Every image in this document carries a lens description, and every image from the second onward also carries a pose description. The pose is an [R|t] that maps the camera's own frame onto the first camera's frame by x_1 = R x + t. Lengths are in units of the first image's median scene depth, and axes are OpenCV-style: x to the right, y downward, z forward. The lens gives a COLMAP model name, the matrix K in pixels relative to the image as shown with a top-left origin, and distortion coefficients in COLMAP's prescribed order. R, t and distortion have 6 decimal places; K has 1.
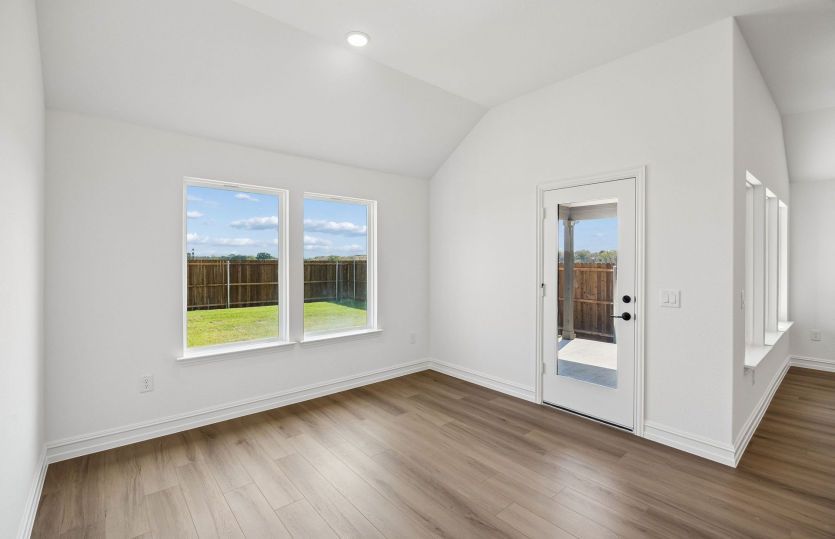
lens RADIAL K [[369.8, 0, 413.7], [0, 369.8, 261.6], [0, 0, 1]] dist [-0.003227, -0.000125]
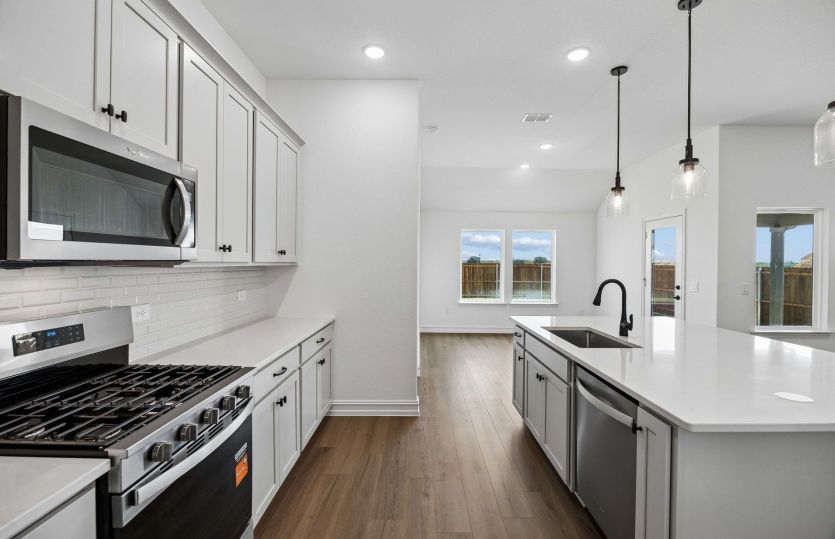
lens RADIAL K [[364.4, 0, 419.8], [0, 364.4, 265.1], [0, 0, 1]] dist [-0.003923, -0.000090]
pose [[0.754506, 0.009360, -0.656227, 0.646512], [-0.009911, 0.999947, 0.002867, 0.005676], [0.656219, 0.004341, 0.754558, -0.856201]]
